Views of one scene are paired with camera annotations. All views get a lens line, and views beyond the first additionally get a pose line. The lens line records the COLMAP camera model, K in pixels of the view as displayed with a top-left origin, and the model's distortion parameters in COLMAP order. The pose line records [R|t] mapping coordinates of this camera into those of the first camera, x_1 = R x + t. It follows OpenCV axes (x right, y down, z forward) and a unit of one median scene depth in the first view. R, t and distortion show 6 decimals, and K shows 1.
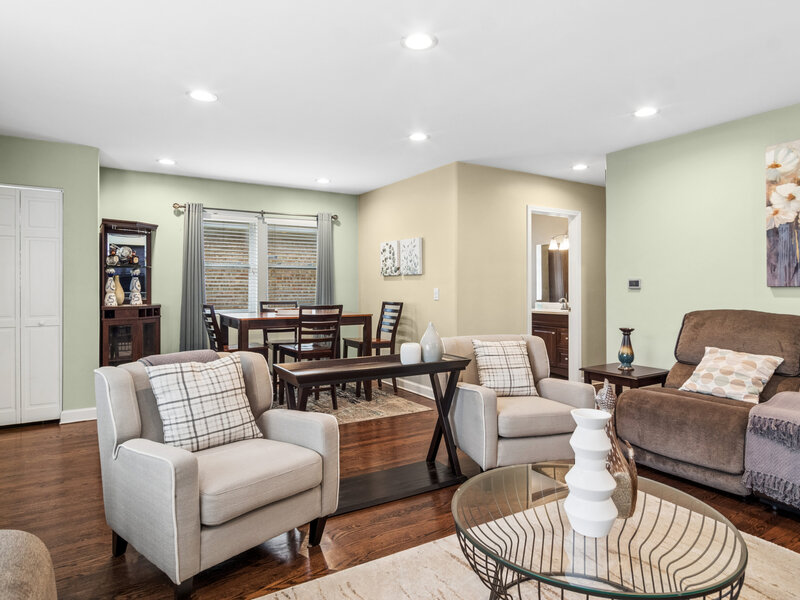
lens RADIAL K [[490.0, 0, 403.5], [0, 490.0, 293.6], [0, 0, 1]] dist [-0.000004, 0.003357]
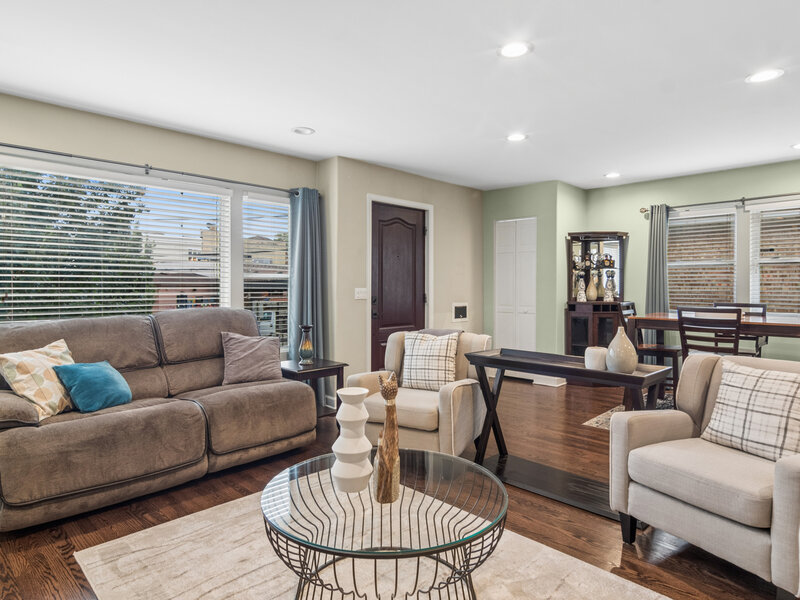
lens RADIAL K [[490.0, 0, 405.2], [0, 490.0, 294.0], [0, 0, 1]] dist [-0.000004, 0.003357]
pose [[0.229172, 0.014422, -0.973279, 0.453300], [-0.012525, 0.999851, 0.011866, -0.002877], [0.973305, 0.009471, 0.229318, 0.246784]]
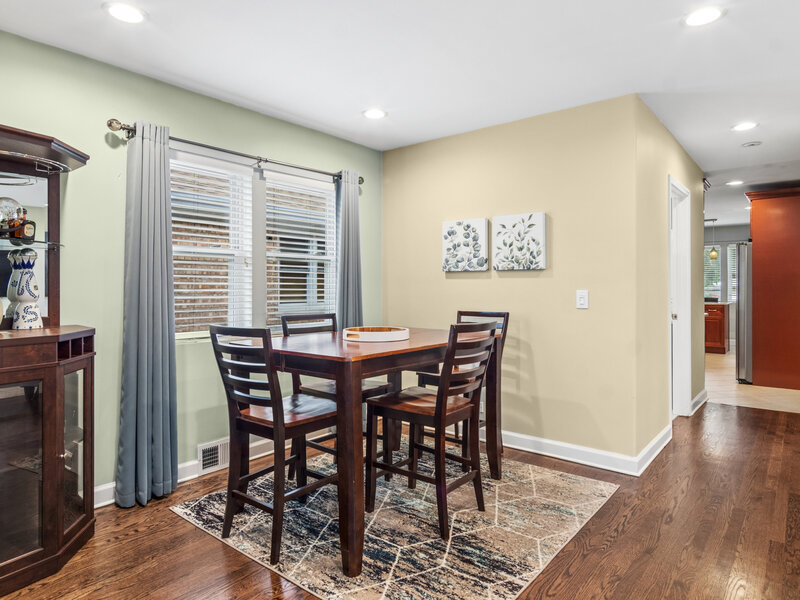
lens RADIAL K [[490.0, 0, 400.7], [0, 490.0, 294.4], [0, 0, 1]] dist [-0.000004, 0.003357]
pose [[0.948063, -0.006636, 0.318012, -0.341455], [0.006283, 0.999978, 0.002136, -0.008333], [-0.318019, -0.000027, 0.948084, 0.432056]]
